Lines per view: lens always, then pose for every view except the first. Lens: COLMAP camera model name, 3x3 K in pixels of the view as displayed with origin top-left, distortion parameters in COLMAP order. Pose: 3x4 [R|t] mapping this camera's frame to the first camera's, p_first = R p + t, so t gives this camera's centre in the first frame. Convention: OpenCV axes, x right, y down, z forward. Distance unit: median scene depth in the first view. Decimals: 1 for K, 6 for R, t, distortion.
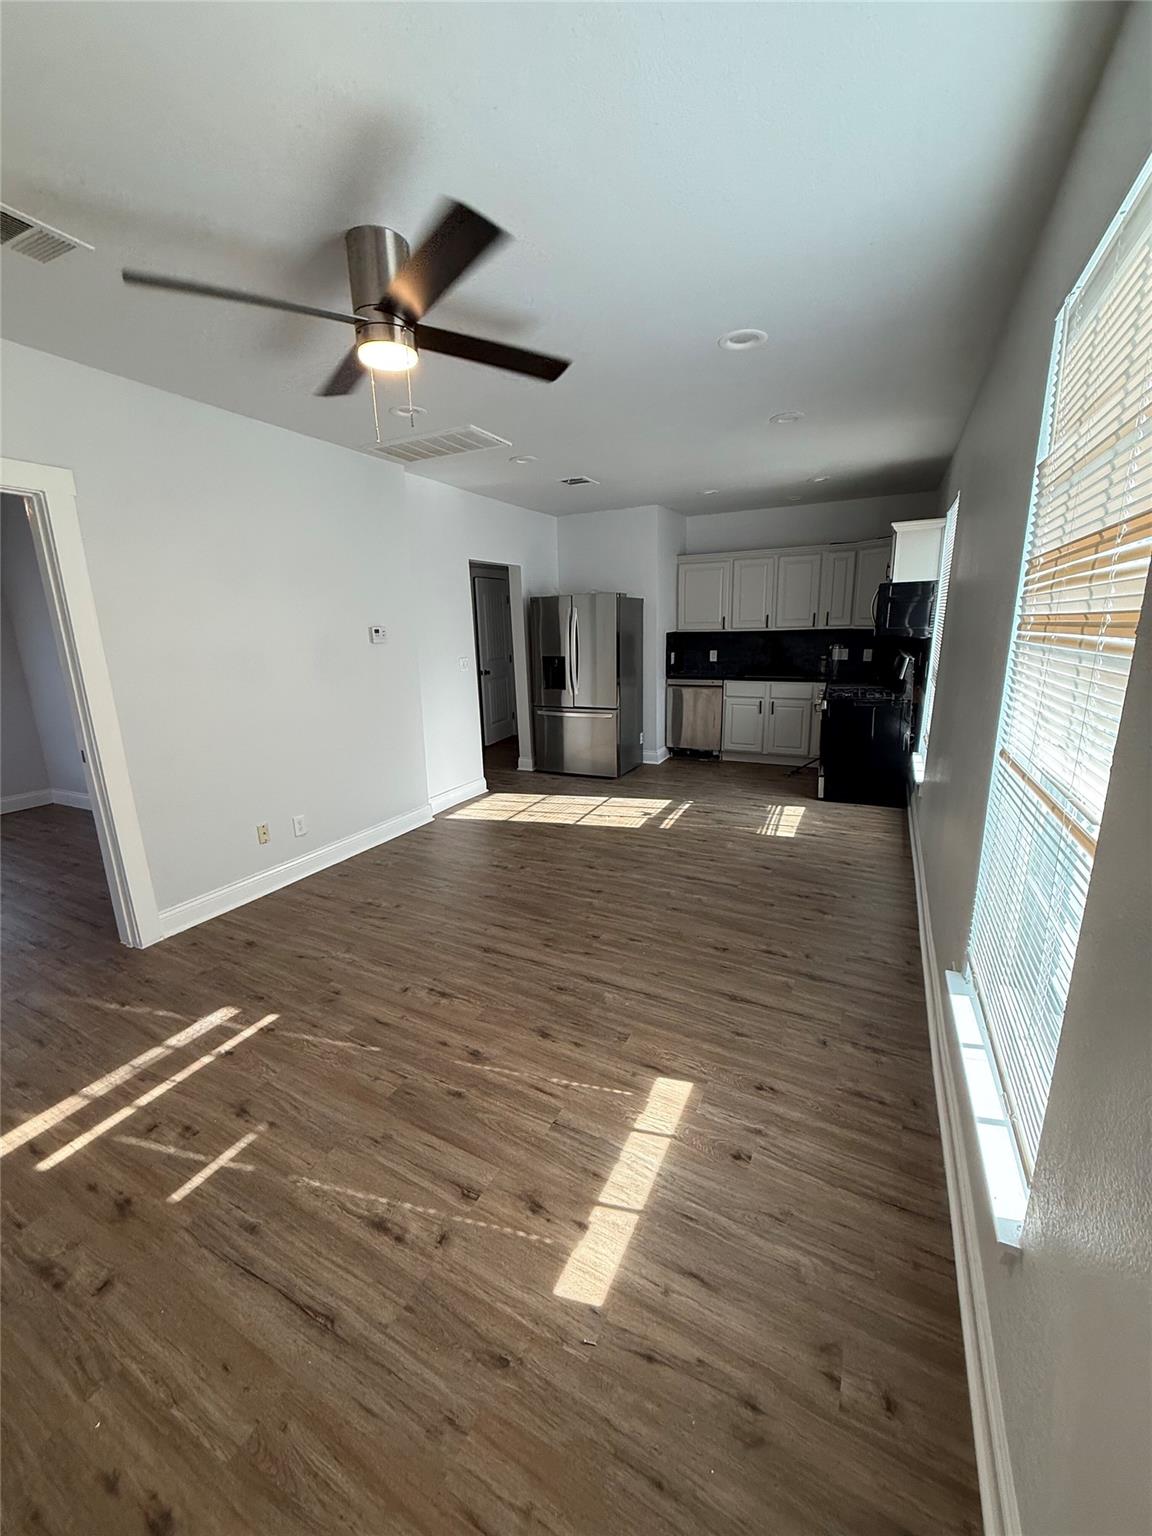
lens RADIAL K [[607.0, 0, 574.4], [0, 607.0, 767.0], [0, 0, 1]] dist [0.000006, -0.000236]
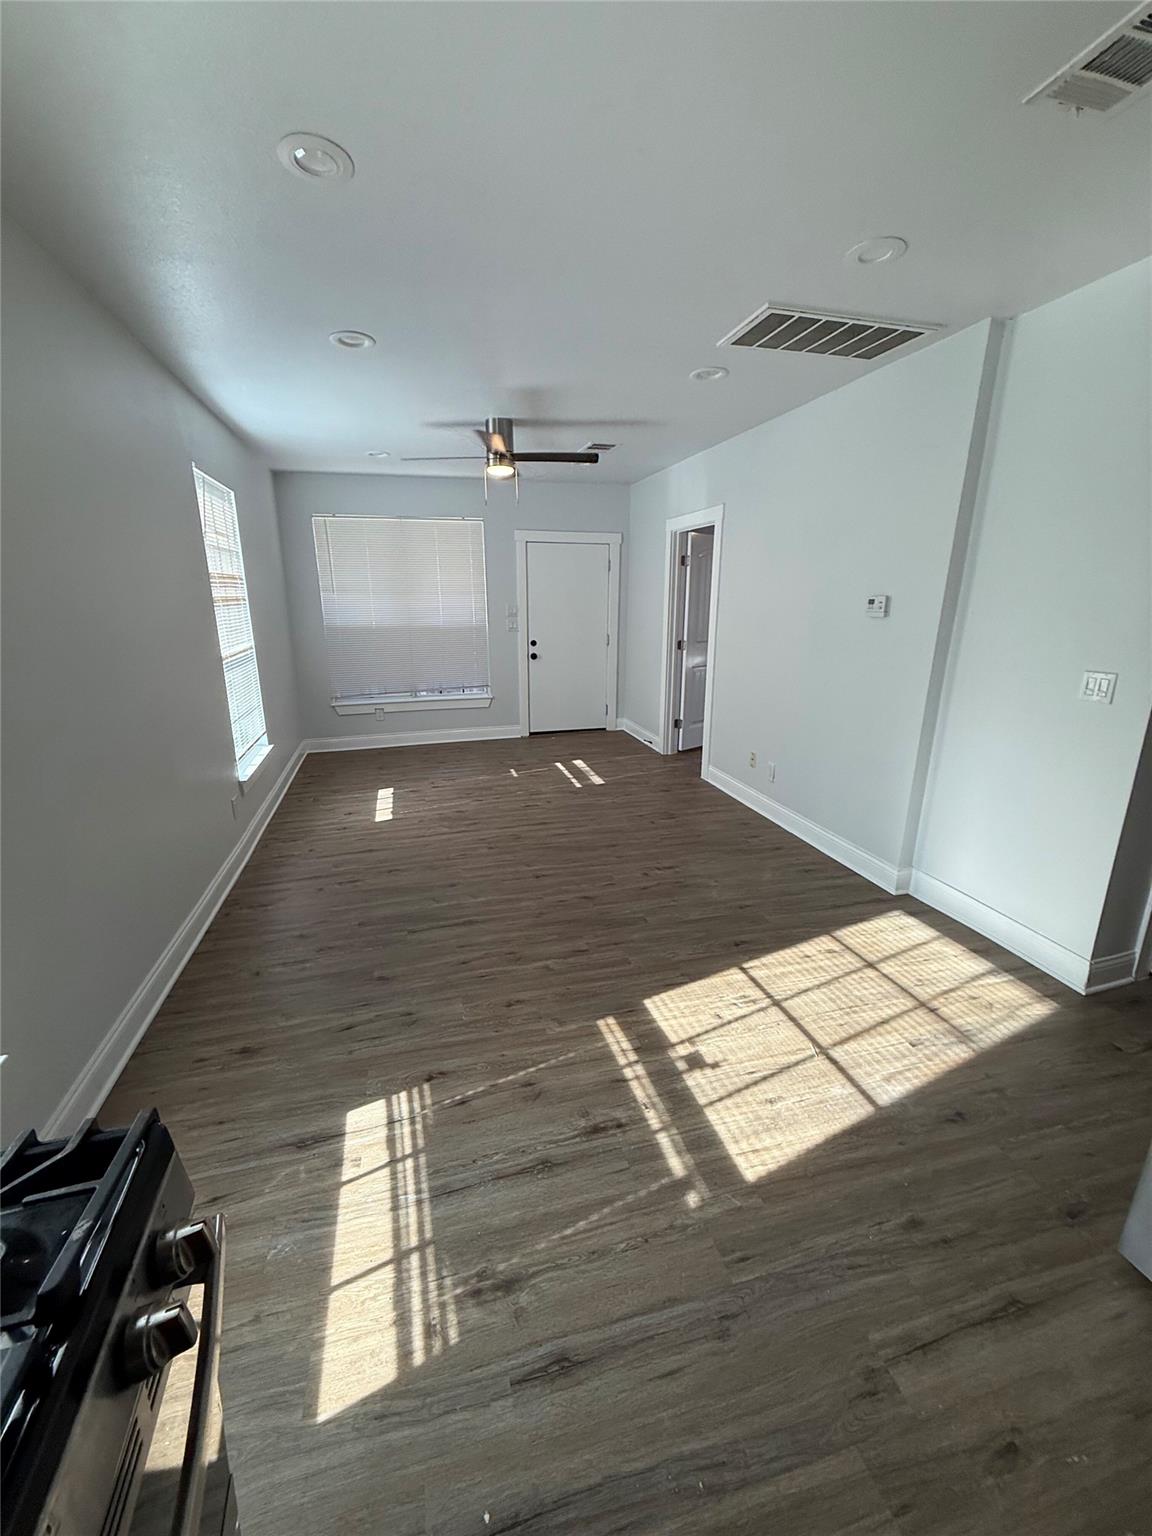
lens RADIAL K [[607.0, 0, 576.2], [0, 607.0, 766.8], [0, 0, 1]] dist [0.000006, -0.000236]
pose [[-0.740595, 0.200867, -0.641227, 0.517026], [-0.140765, 0.886723, 0.440349, -0.343473], [0.657042, 0.416382, -0.628427, 1.403880]]
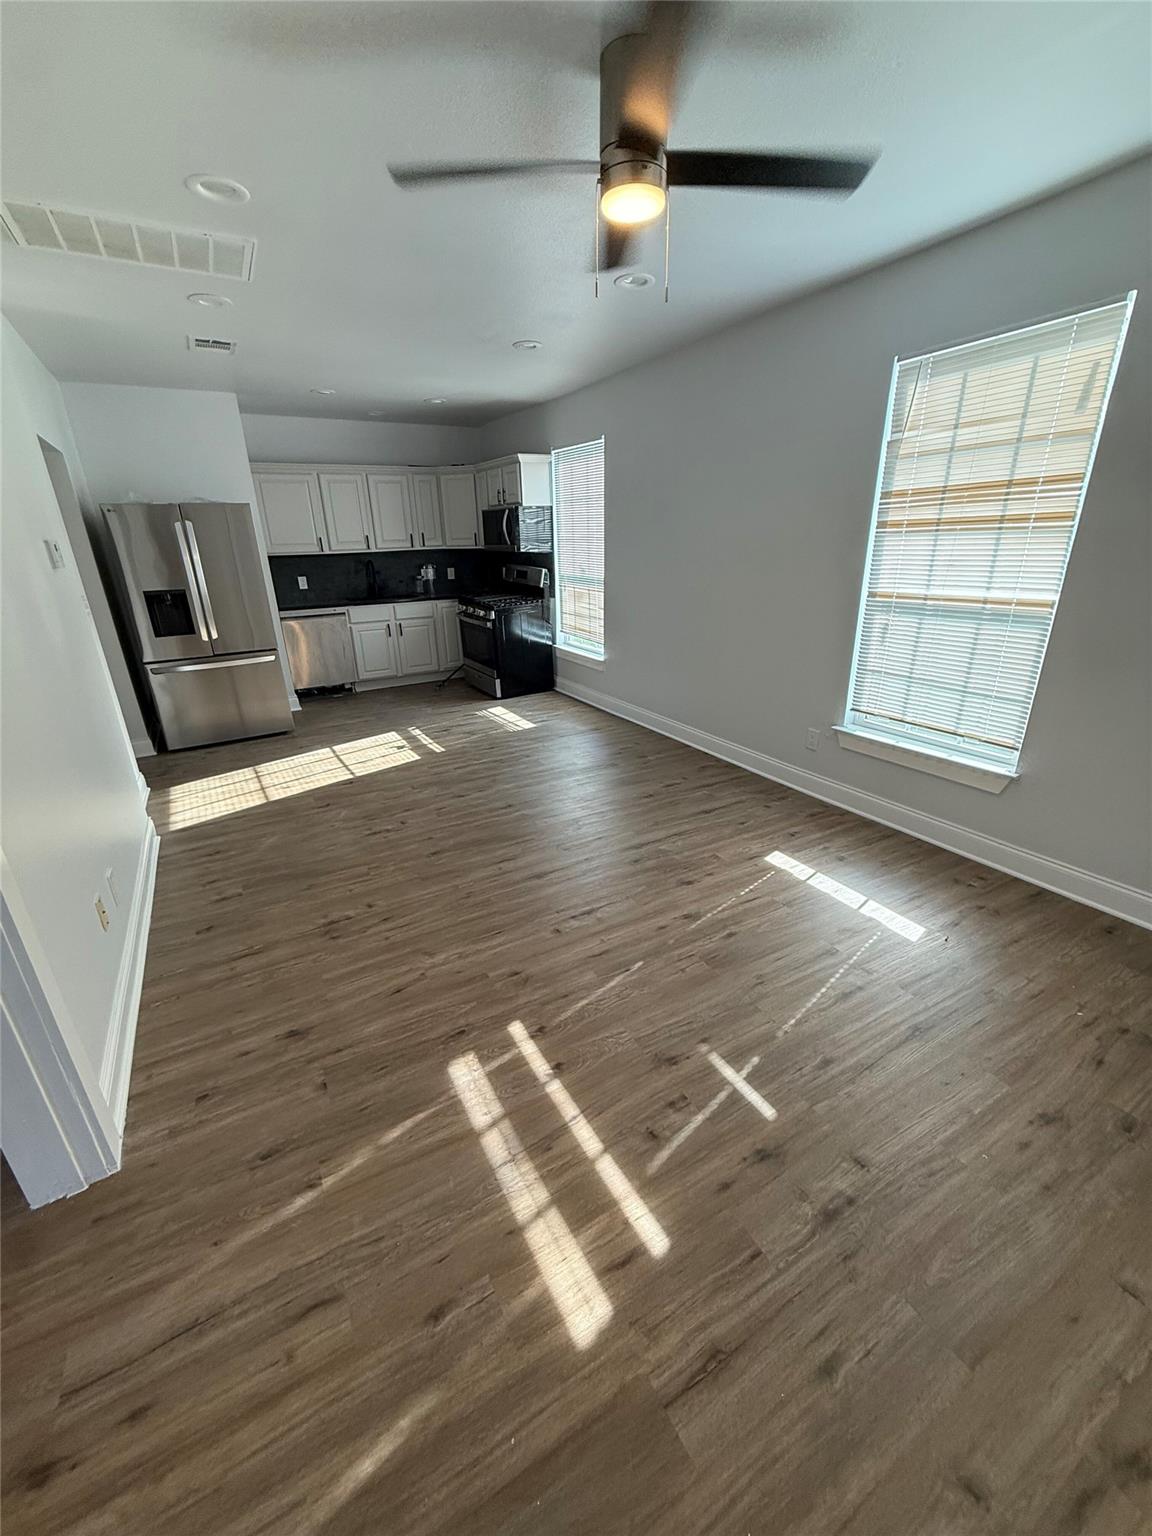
lens RADIAL K [[607.0, 0, 578.4], [0, 607.0, 767.9], [0, 0, 1]] dist [0.000006, -0.000236]
pose [[0.542797, -0.290132, 0.788159, -0.608774], [0.208221, 0.955627, 0.208379, -0.039793], [-0.813643, 0.051004, 0.579123, 0.277253]]
